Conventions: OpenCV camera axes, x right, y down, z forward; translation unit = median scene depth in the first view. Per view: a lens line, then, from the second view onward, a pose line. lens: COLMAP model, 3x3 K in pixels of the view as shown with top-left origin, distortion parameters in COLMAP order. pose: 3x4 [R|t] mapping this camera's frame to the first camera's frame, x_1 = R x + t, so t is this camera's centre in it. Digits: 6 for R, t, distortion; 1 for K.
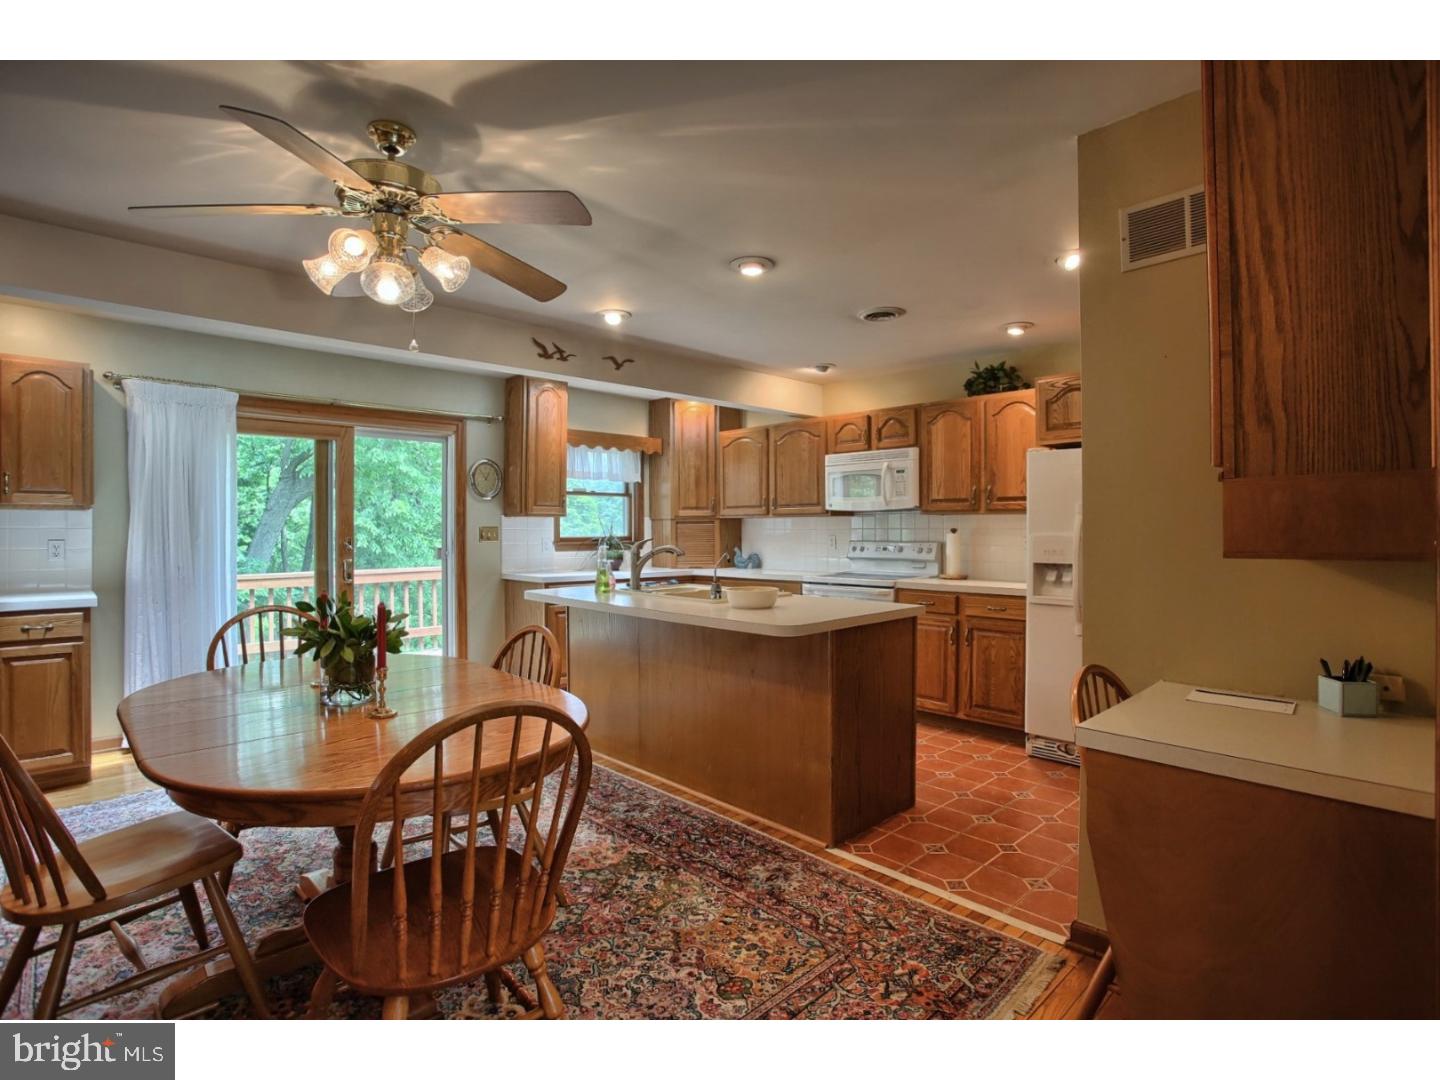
lens RADIAL K [[706.3, 0, 720.7], [0, 706.3, 533.0], [0, 0, 1]] dist [-0.027369, 0.005611]
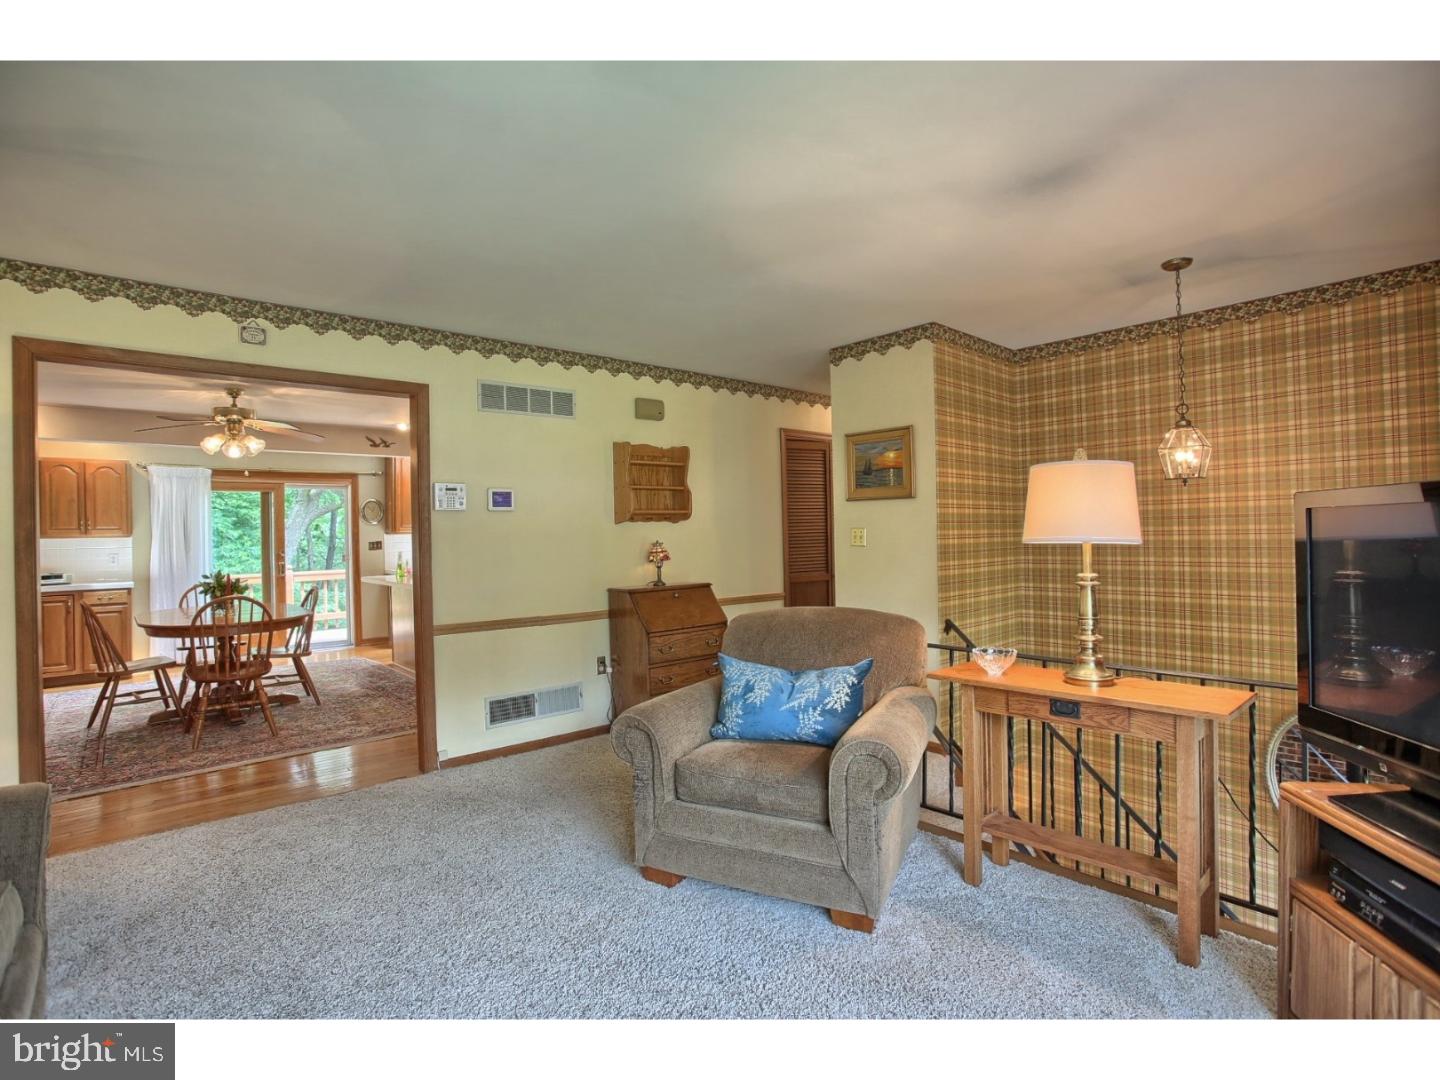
lens RADIAL K [[706.3, 0, 712.7], [0, 706.3, 539.2], [0, 0, 1]] dist [-0.027369, 0.005611]
pose [[0.998261, -0.015641, -0.056827, 0.710014], [0.015569, 0.999877, -0.001705, -0.000577], [0.056847, 0.000818, 0.998383, -0.727289]]
